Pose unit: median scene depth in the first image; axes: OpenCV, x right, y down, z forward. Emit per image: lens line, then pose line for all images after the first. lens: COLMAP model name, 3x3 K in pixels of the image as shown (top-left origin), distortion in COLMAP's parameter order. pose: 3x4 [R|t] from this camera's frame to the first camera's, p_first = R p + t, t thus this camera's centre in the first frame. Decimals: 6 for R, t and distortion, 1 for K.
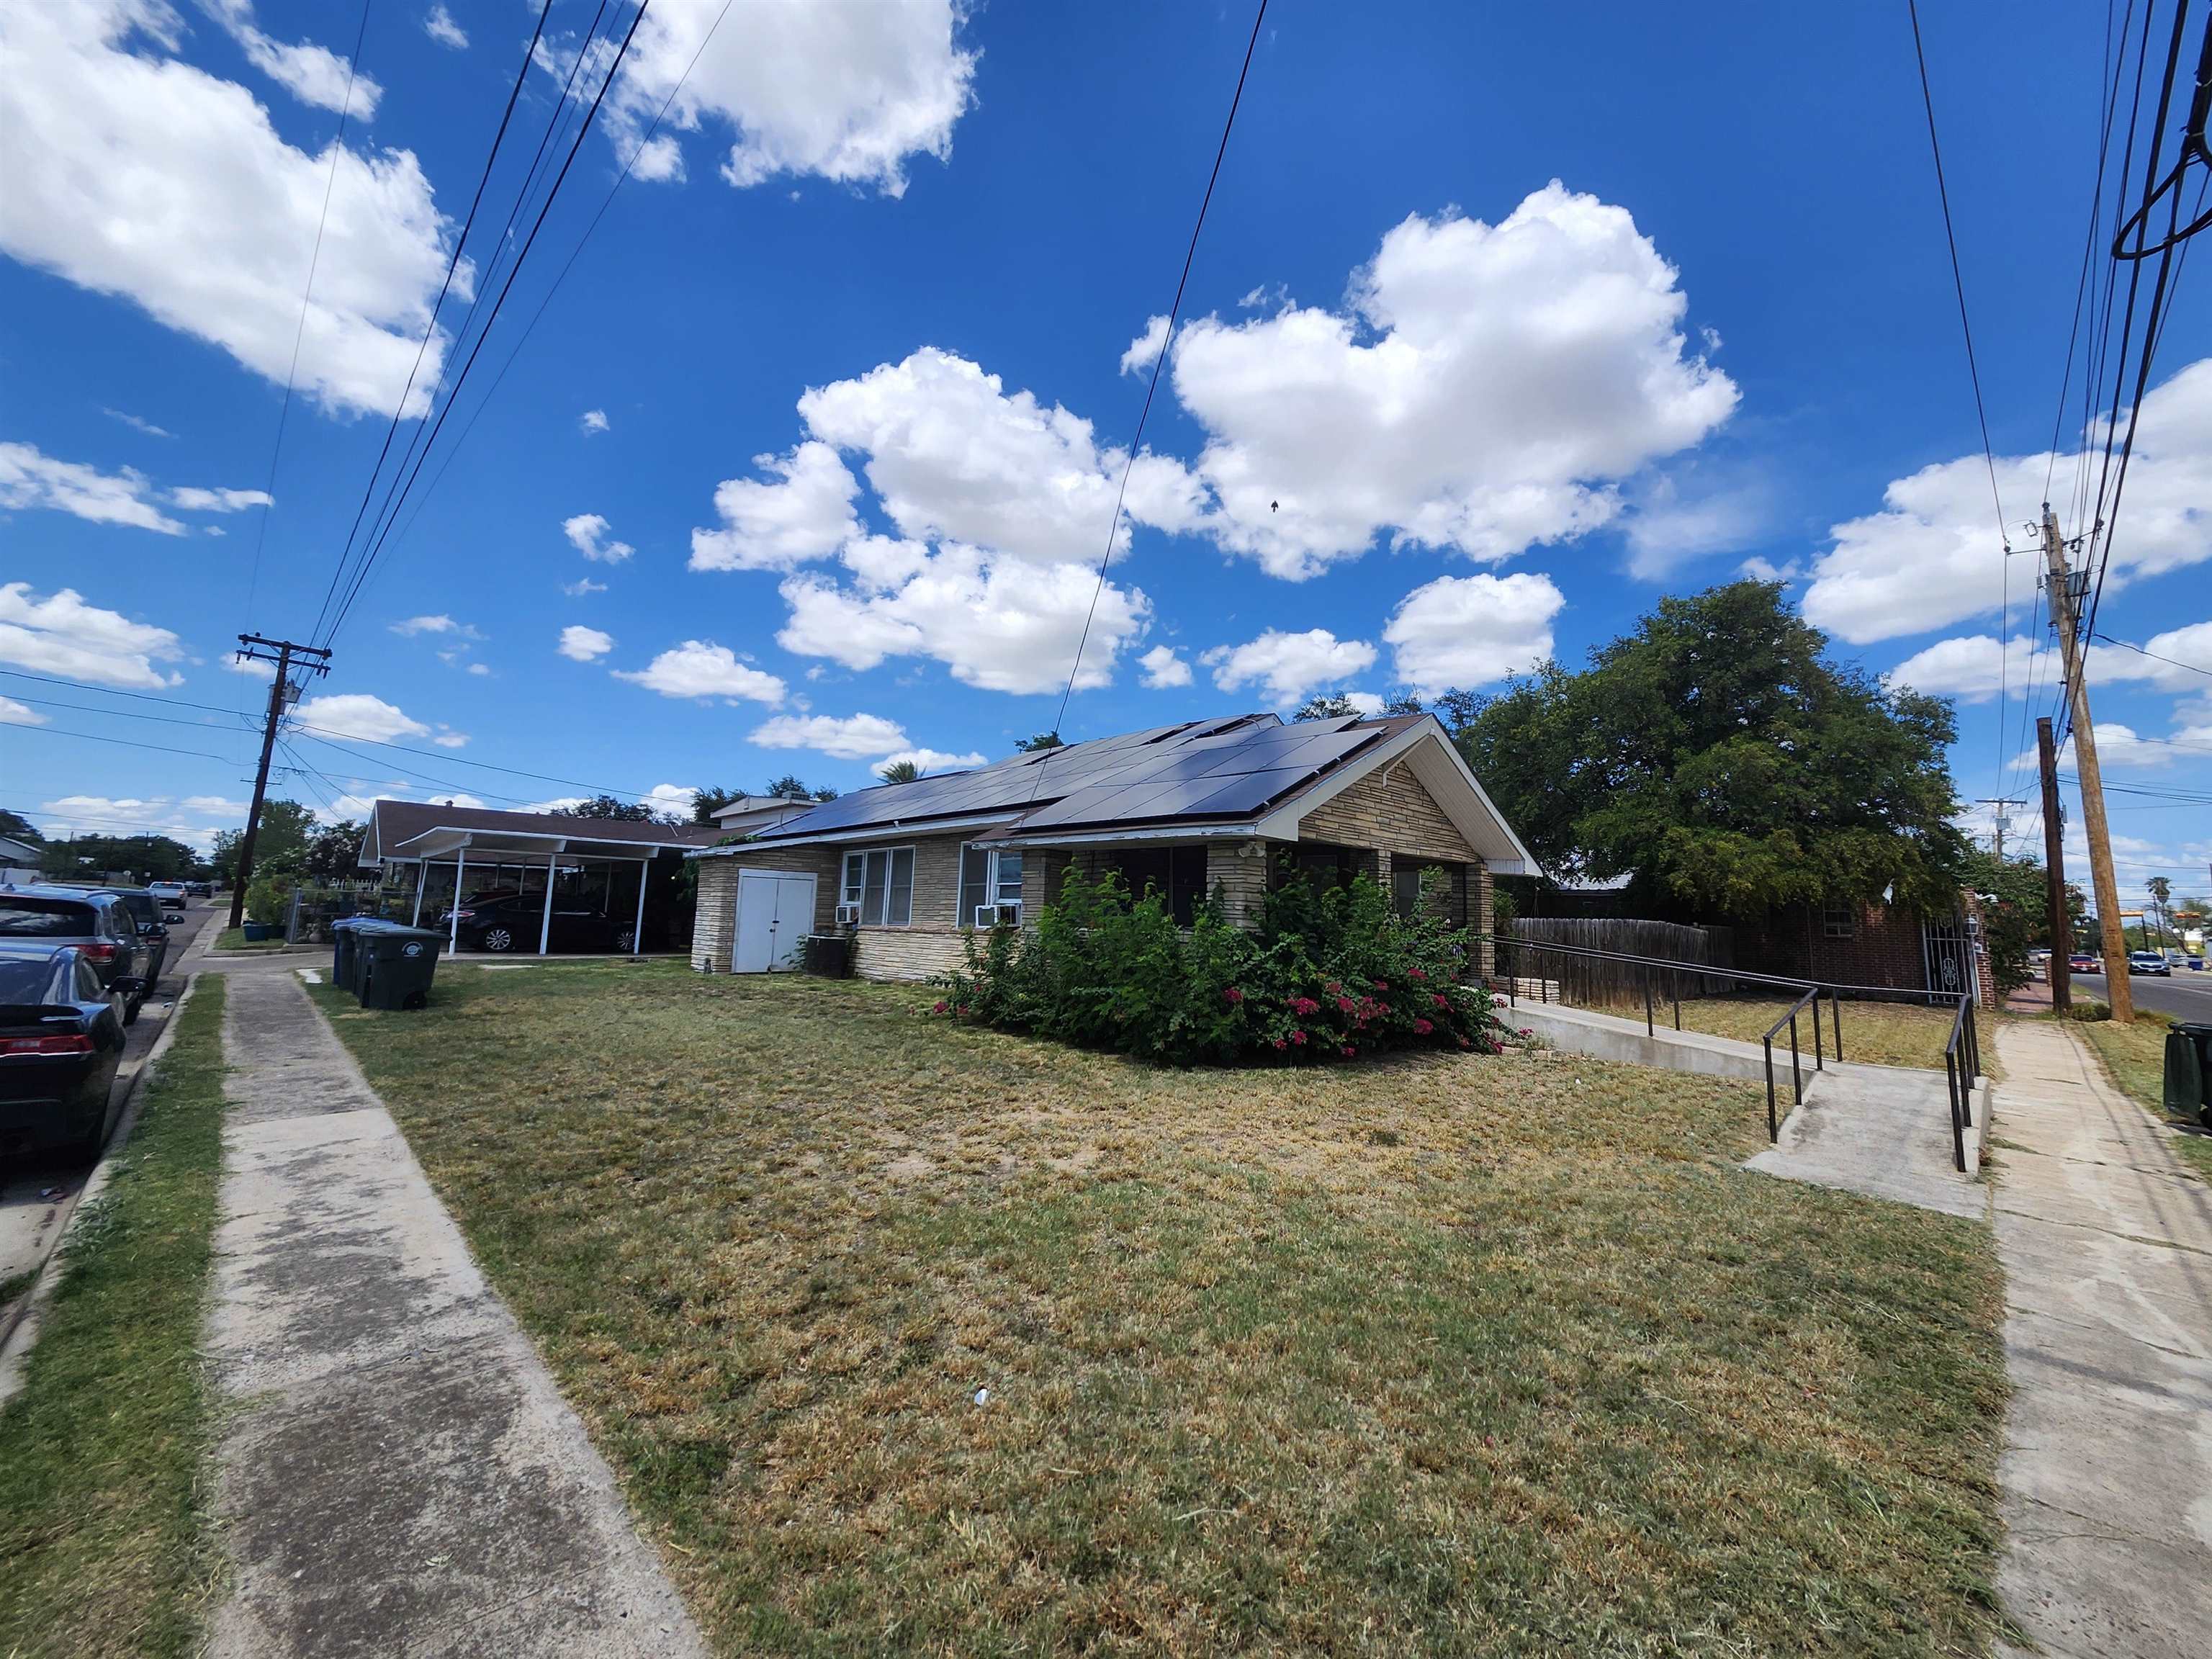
lens RADIAL K [[913.1, 0, 1091.3], [0, 913.1, 811.7], [0, 0, 1]] dist [0.002088, 0.001453]
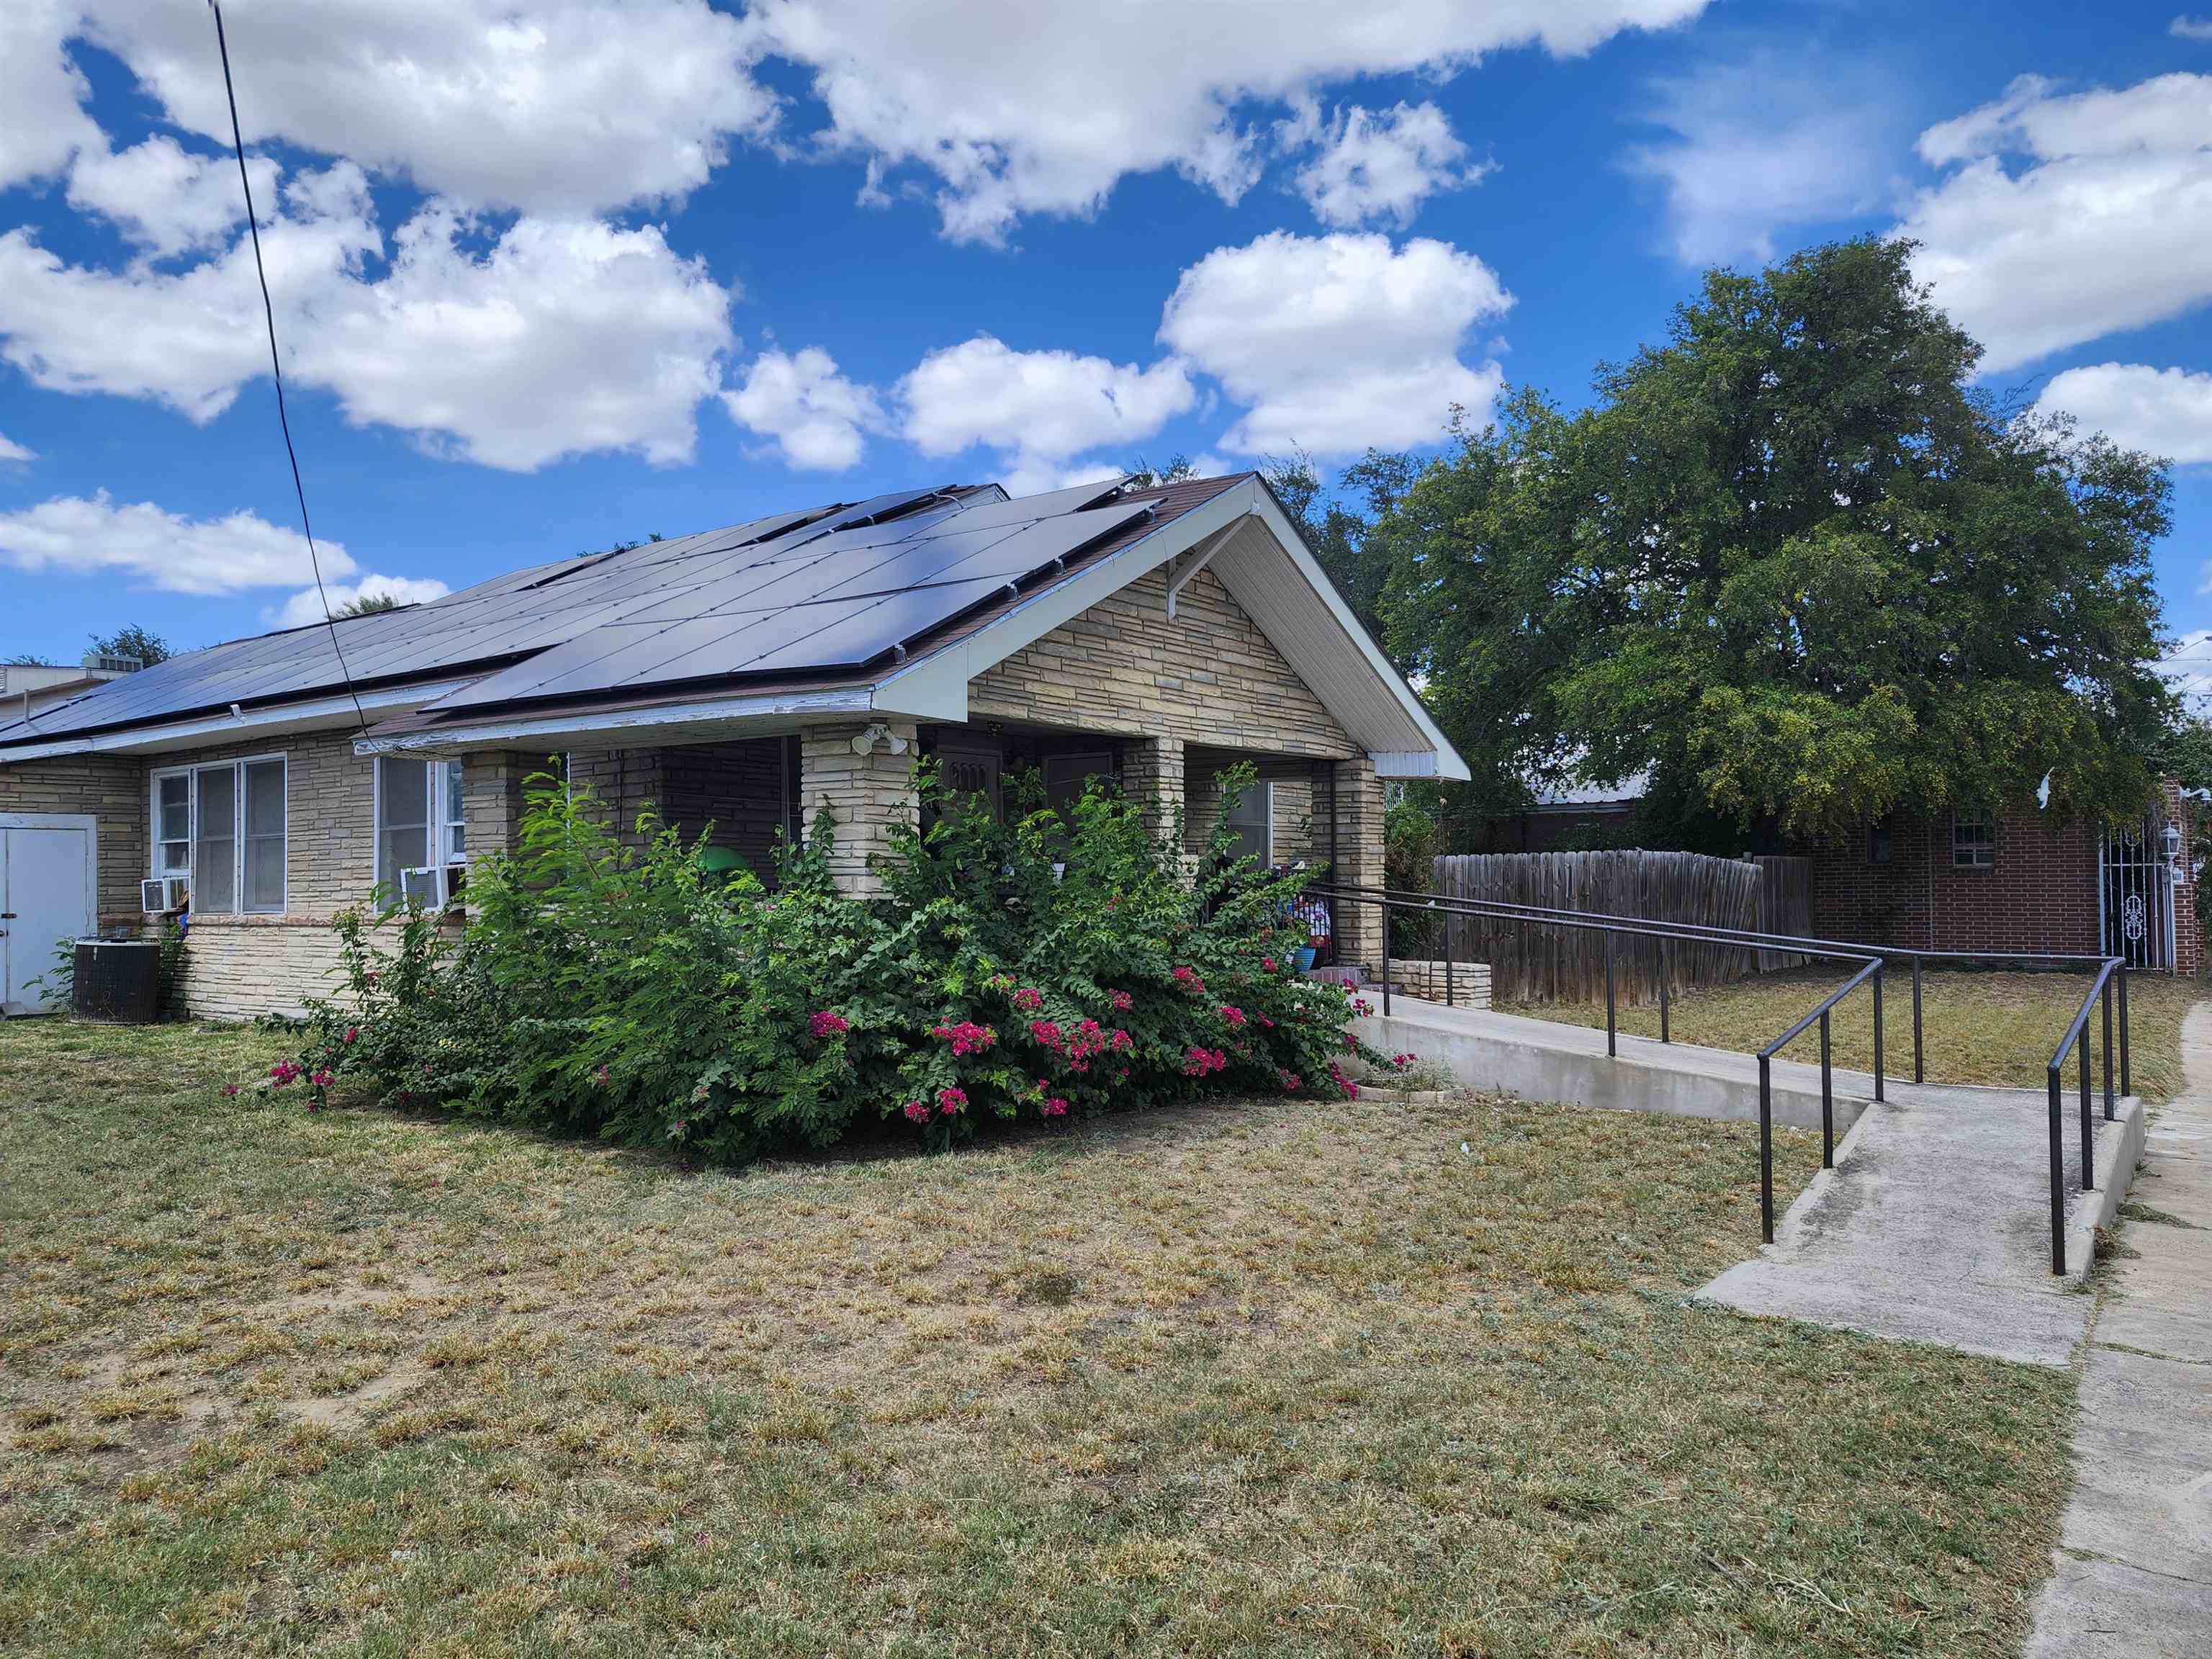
lens RADIAL K [[1593.6, 0, 1059.3], [0, 1593.6, 879.2], [0, 0, 1]] dist [0.055634, -0.055430]
pose [[0.988903, -0.037648, 0.143712, 0.138932], [0.020647, 0.992798, 0.118006, 0.015102], [-0.147120, -0.113729, 0.982559, 0.095849]]
